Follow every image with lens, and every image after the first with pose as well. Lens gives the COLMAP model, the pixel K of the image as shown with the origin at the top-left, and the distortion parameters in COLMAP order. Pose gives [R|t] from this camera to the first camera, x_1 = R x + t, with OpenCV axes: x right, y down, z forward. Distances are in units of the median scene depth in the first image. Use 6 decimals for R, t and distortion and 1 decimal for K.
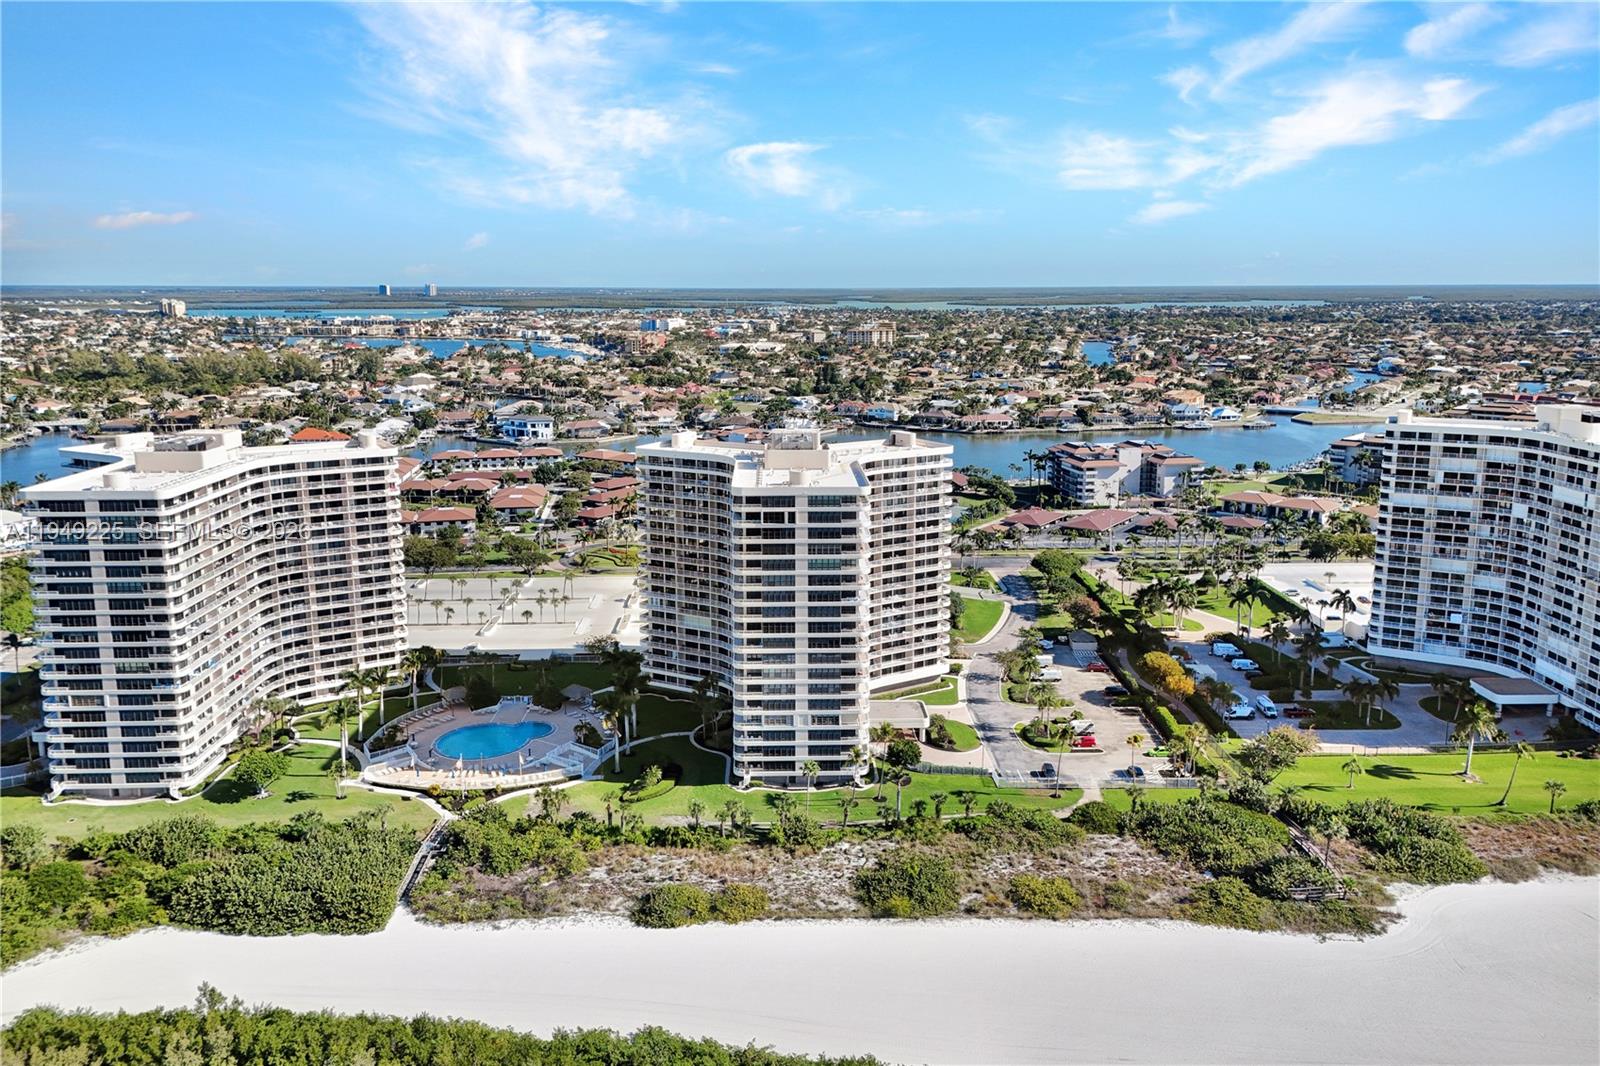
lens RADIAL K [[1183.9, 0, 799.9], [0, 1183.9, 474.9], [0, 0, 1]] dist [0.036303, -0.009231]
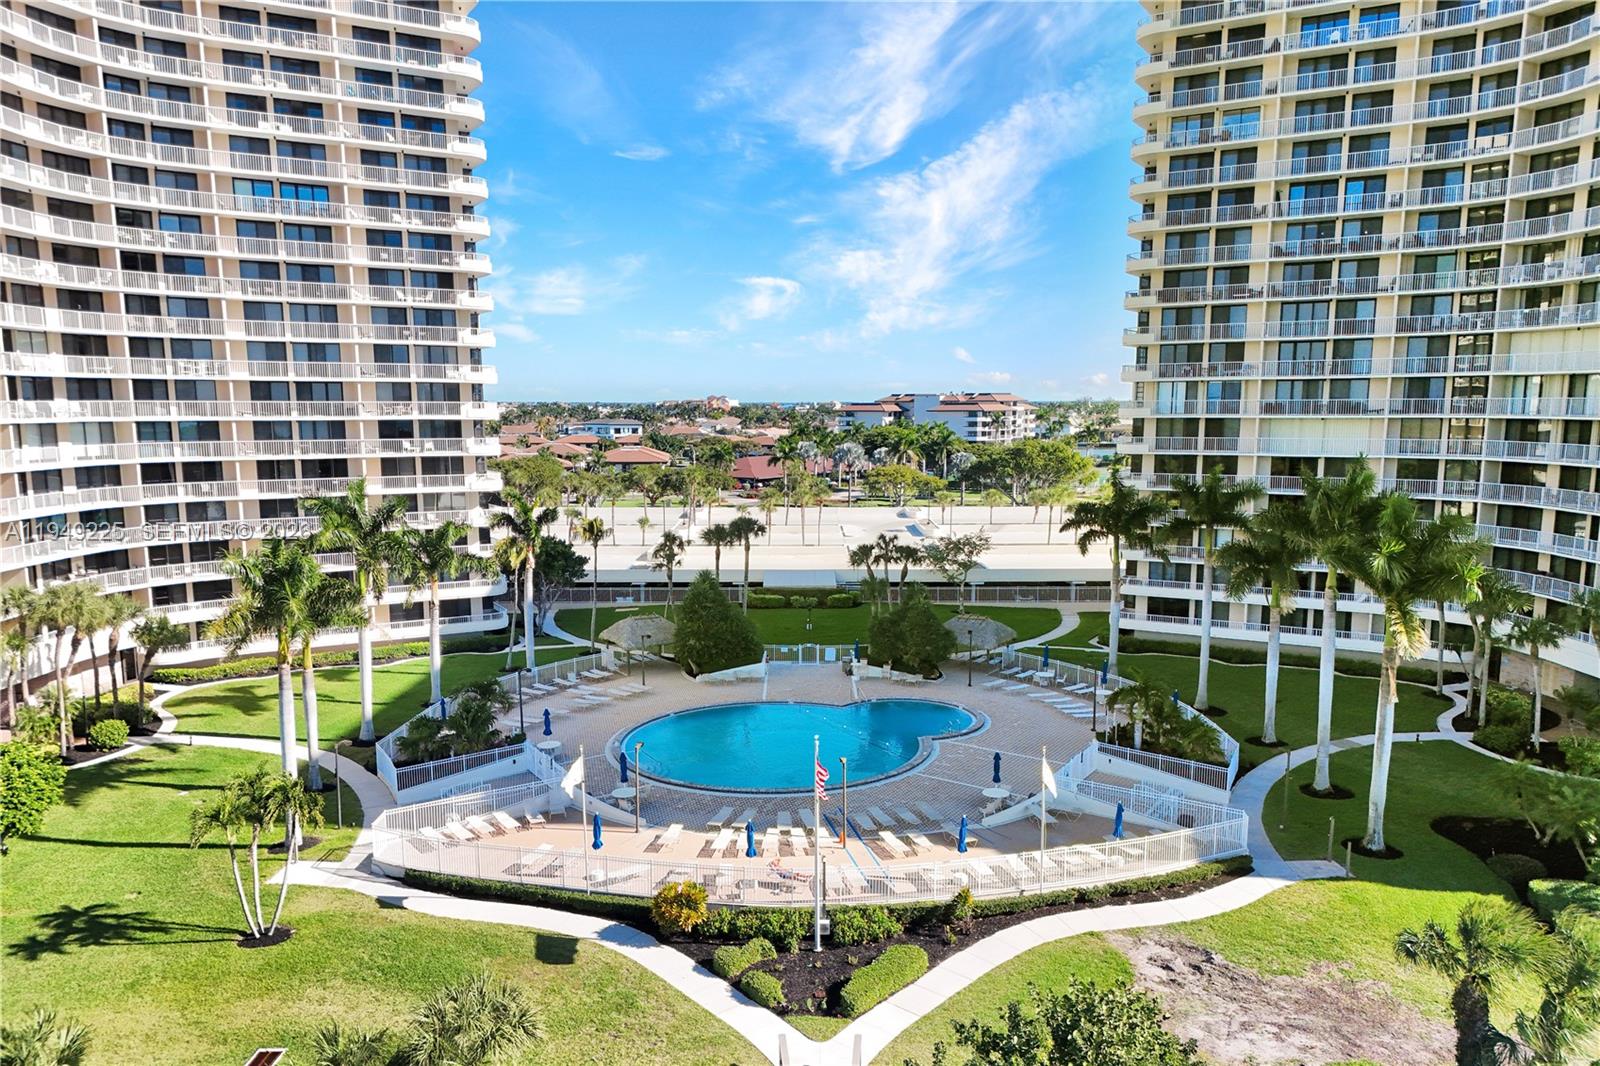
lens RADIAL K [[1188.5, 0, 798.9], [0, 1188.5, 582.5], [0, 0, 1]] dist [0.035971, -0.009851]
pose [[0.999552, 0.002253, -0.029834, -0.245258], [-0.002508, 0.999961, -0.008514, 0.181551], [0.029814, 0.008585, 0.999519, 0.685841]]
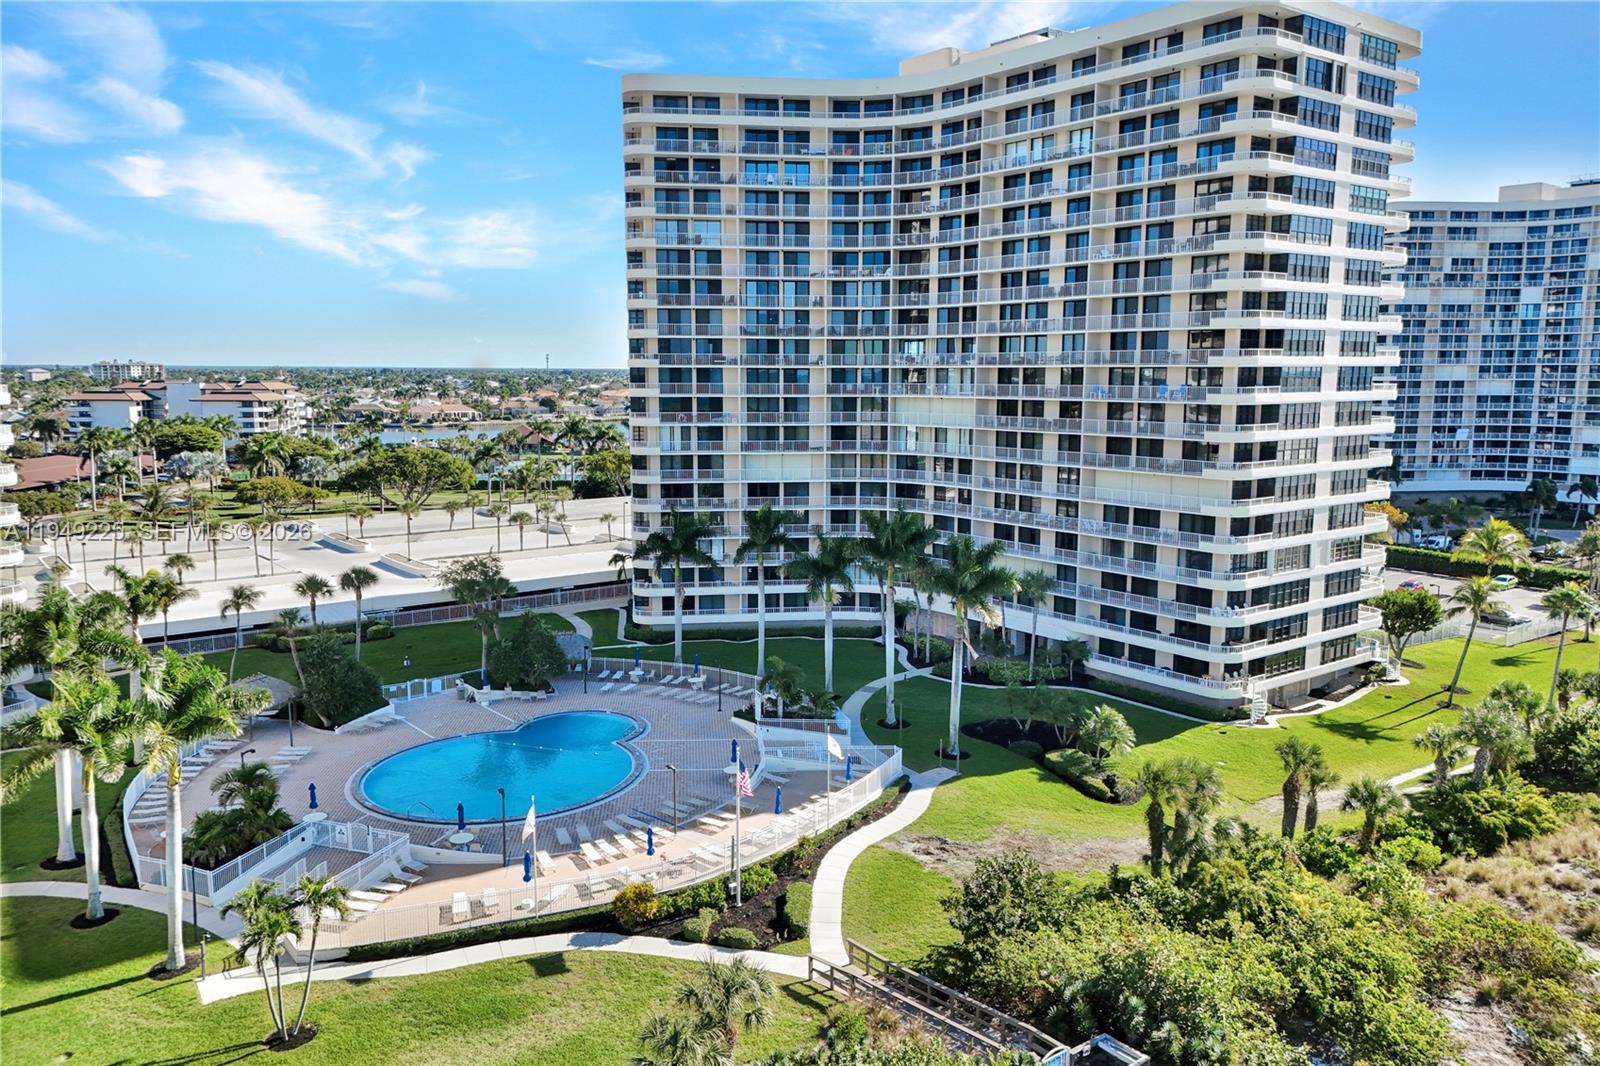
lens RADIAL K [[1184.4, 0, 800.0], [0, 1184.4, 533.0], [0, 0, 1]] dist [0.038498, -0.008112]
pose [[0.808763, -0.081536, 0.582455, -0.382284], [0.092706, 0.995637, 0.010649, 0.155338], [-0.580782, 0.045384, 0.812793, 0.651671]]
